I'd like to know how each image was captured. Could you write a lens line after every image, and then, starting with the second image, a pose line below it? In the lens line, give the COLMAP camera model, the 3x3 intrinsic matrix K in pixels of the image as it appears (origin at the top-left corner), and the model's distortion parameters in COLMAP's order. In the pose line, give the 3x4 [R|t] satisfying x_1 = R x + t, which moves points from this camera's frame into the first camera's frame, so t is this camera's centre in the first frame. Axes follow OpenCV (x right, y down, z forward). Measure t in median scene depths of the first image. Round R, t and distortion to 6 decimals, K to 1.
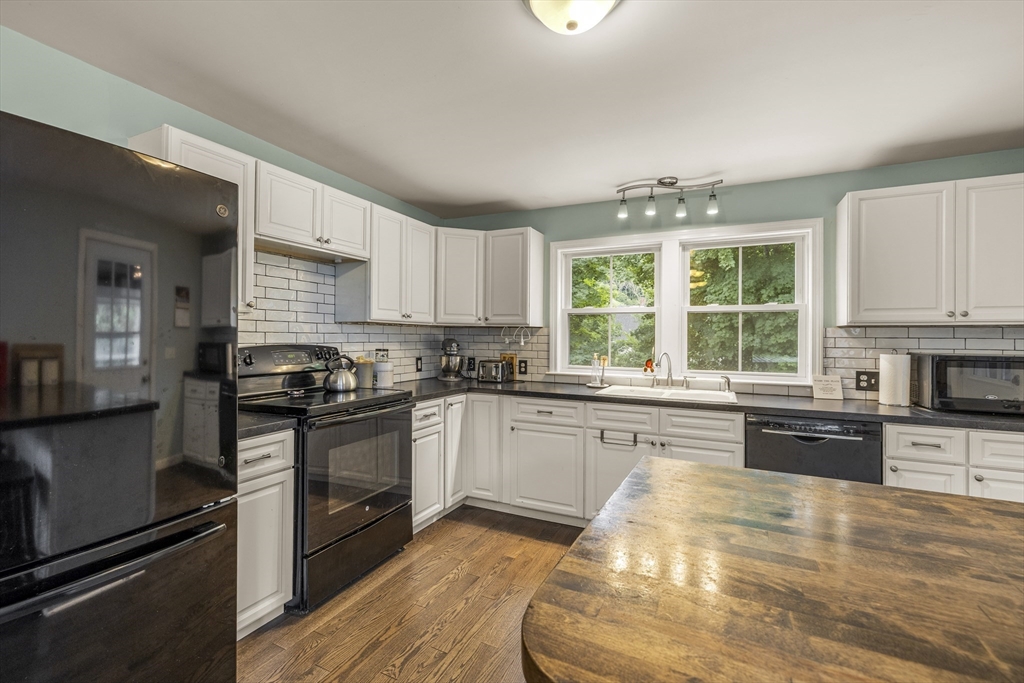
lens RADIAL K [[430.0, 0, 520.8], [0, 430.0, 335.7], [0, 0, 1]] dist [0.000508, 0.000192]
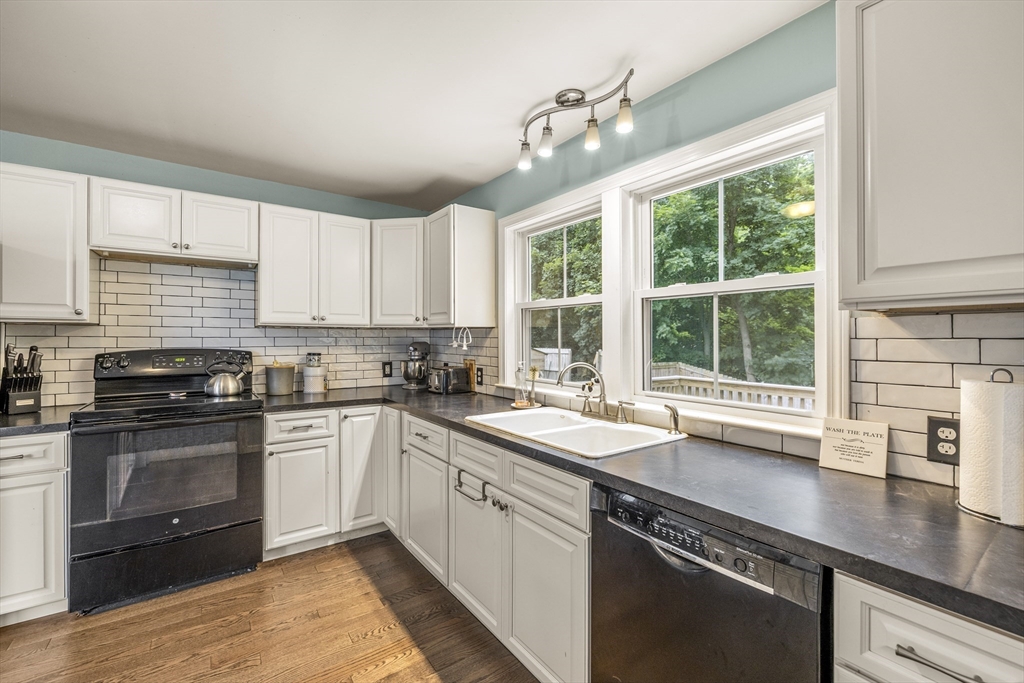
lens RADIAL K [[430.0, 0, 521.1], [0, 430.0, 335.6], [0, 0, 1]] dist [0.000508, 0.000192]
pose [[0.876841, -0.009627, -0.480684, 0.567921], [0.007937, 0.999953, -0.005548, 0.000670], [0.480715, 0.001049, 0.876876, 0.385314]]
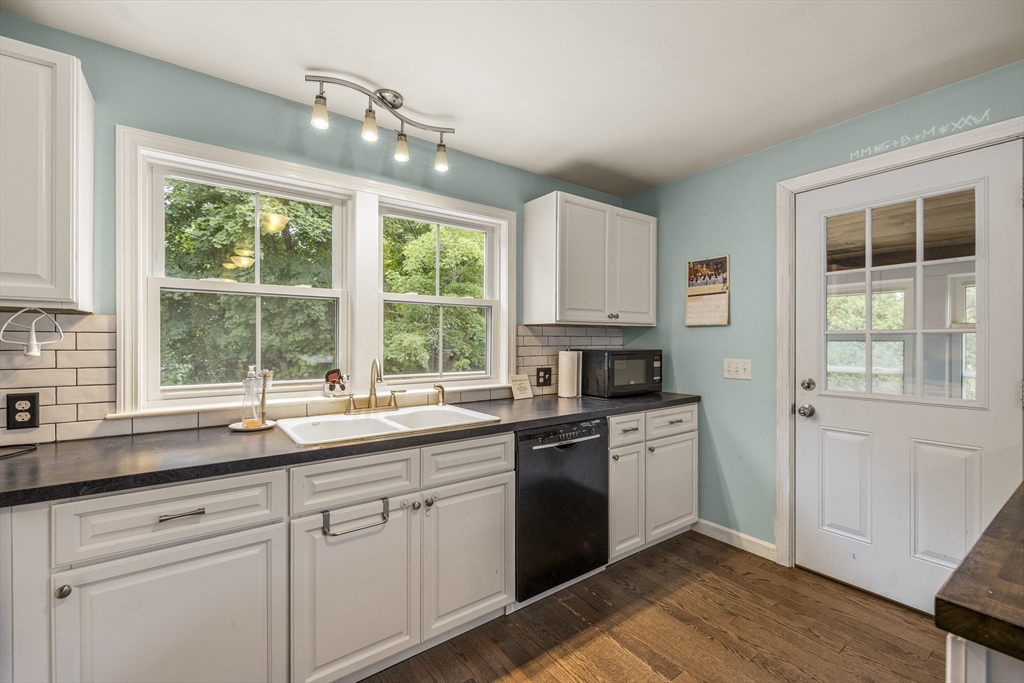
lens RADIAL K [[430.0, 0, 501.7], [0, 430.0, 340.7], [0, 0, 1]] dist [0.000508, 0.000192]
pose [[0.497829, -0.011092, 0.867205, -0.144209], [-0.002539, 0.999895, 0.014247, 0.001227], [-0.867272, -0.009295, 0.497748, 0.502833]]
